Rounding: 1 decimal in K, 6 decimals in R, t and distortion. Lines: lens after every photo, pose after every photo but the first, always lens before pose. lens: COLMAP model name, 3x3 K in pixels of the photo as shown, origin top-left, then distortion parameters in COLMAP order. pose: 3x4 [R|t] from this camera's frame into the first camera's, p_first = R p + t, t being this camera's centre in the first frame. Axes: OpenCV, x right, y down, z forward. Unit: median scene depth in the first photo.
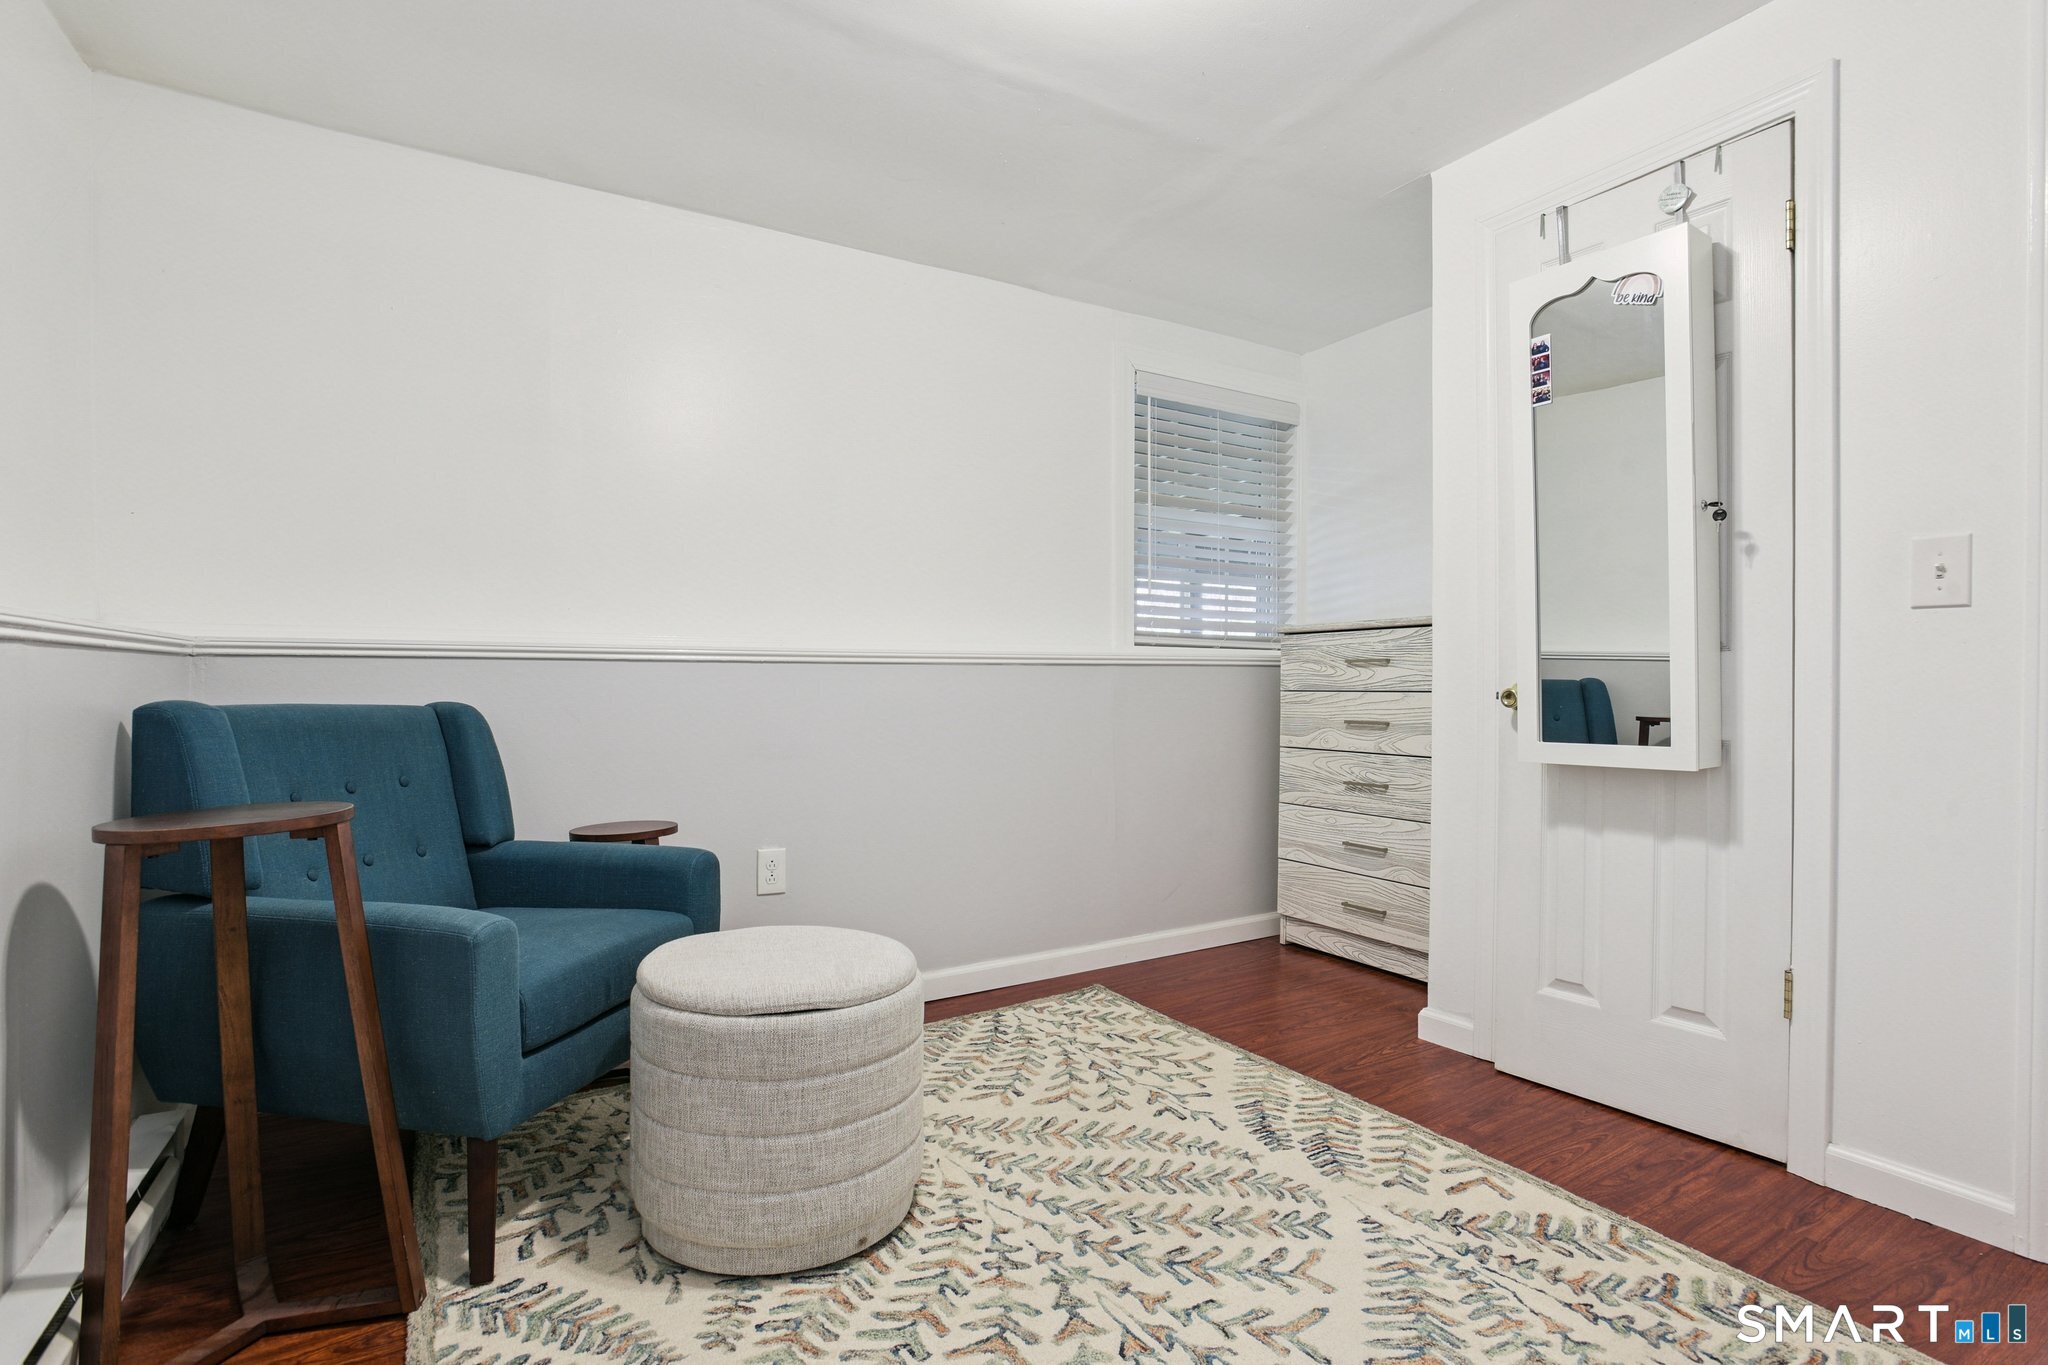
lens RADIAL K [[1000.6, 0, 1022.0], [0, 1000.6, 683.9], [0, 0, 1]] dist [-0.040480, 0.014375]
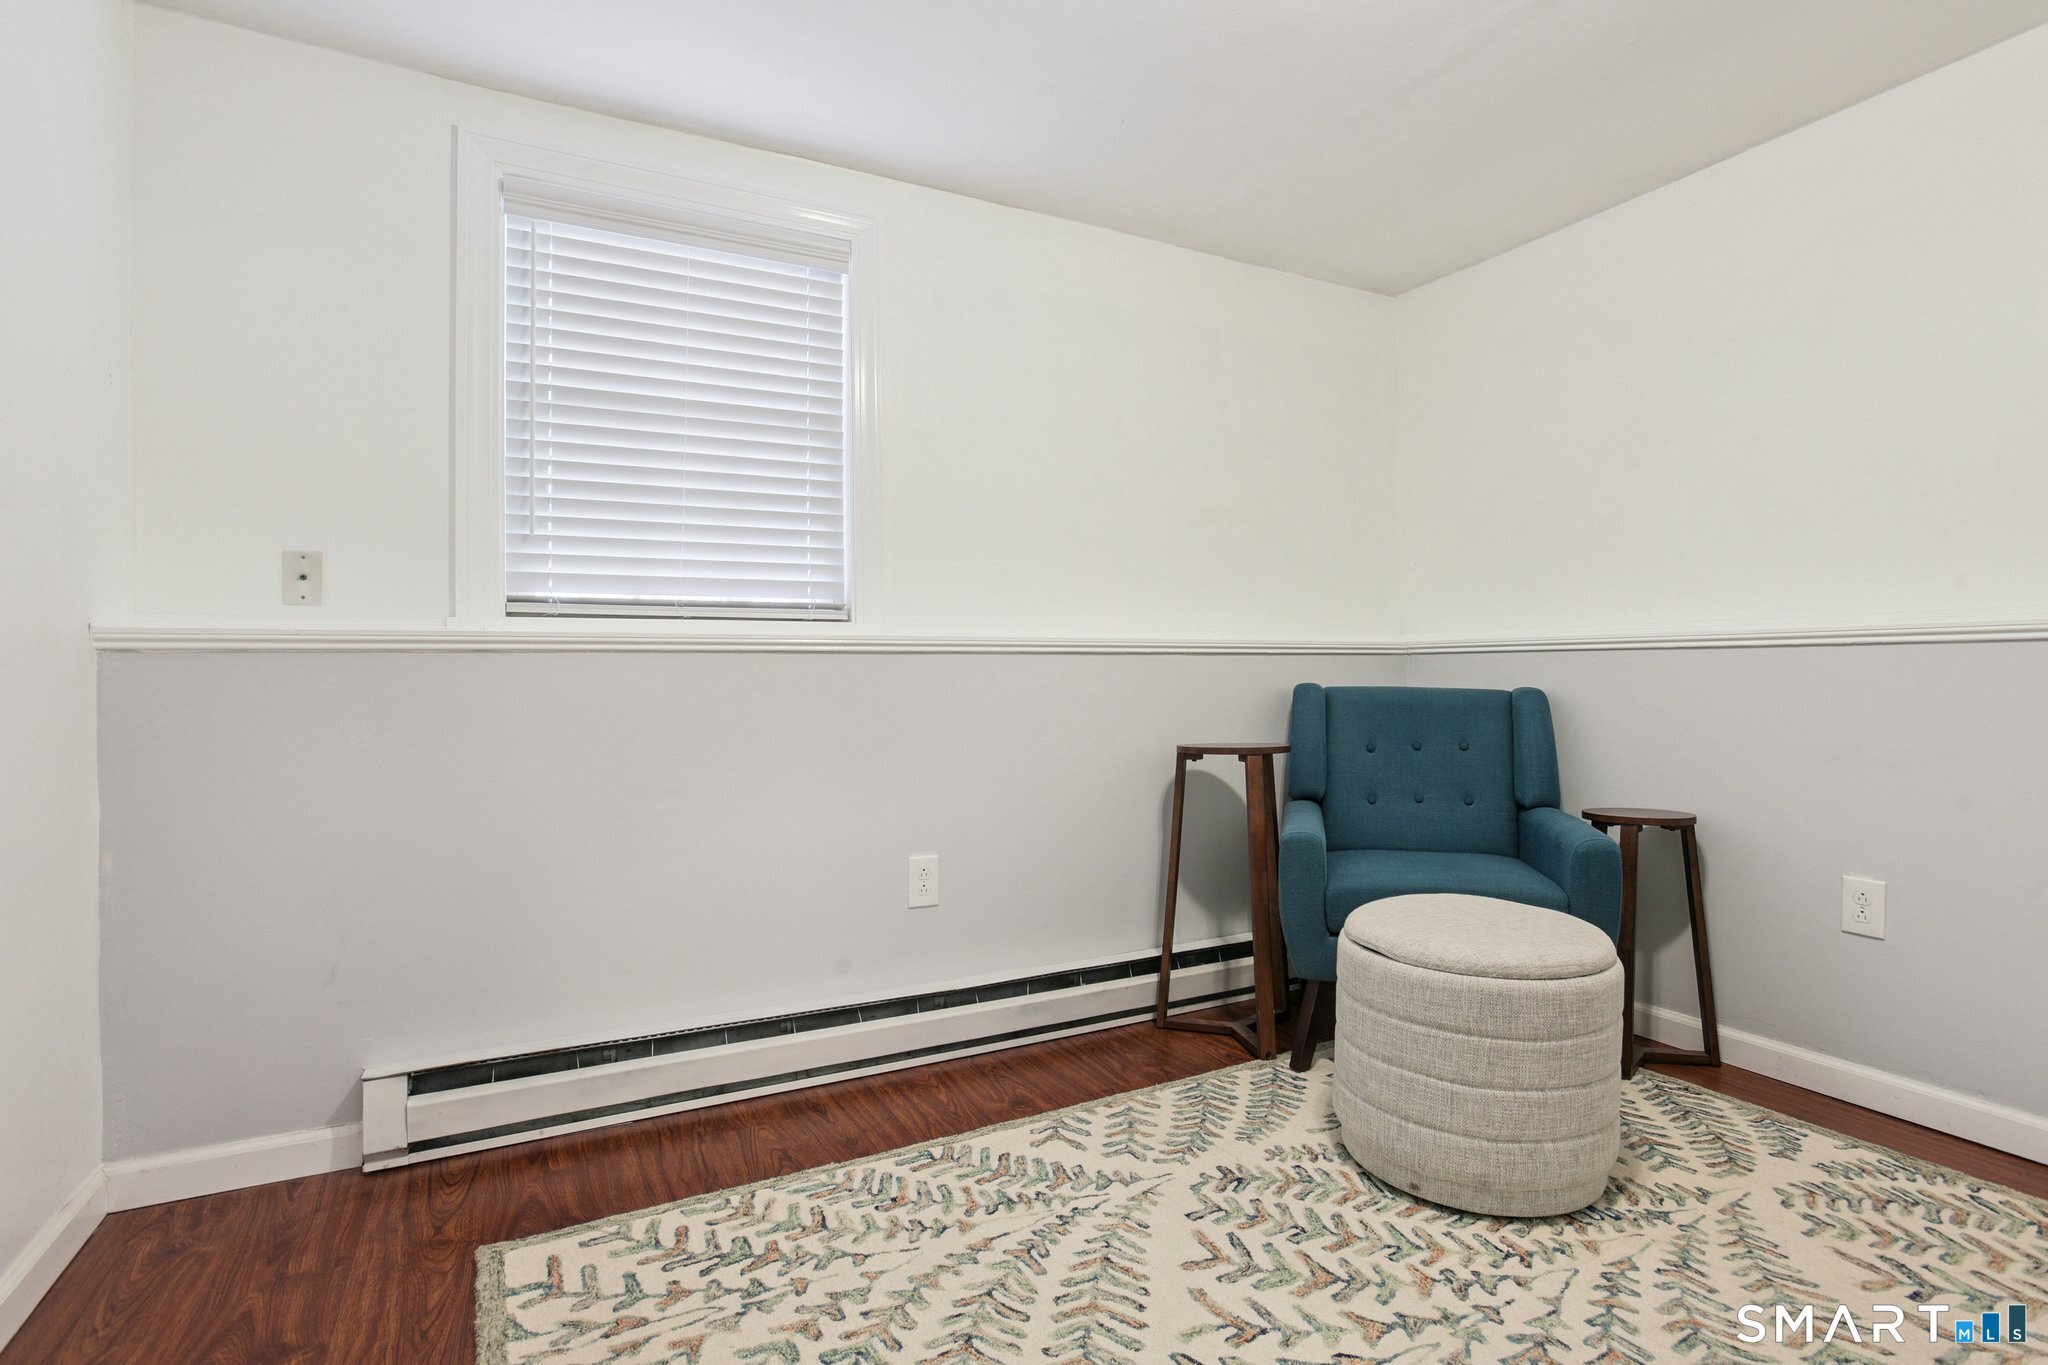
lens RADIAL K [[1000.6, 0, 1023.7], [0, 1000.6, 677.7], [0, 0, 1]] dist [-0.040480, 0.014375]
pose [[-0.074687, -0.006750, -0.997184, 0.958032], [0.003577, 0.999969, -0.007037, 0.018192], [0.997201, -0.004093, -0.074660, 0.671226]]
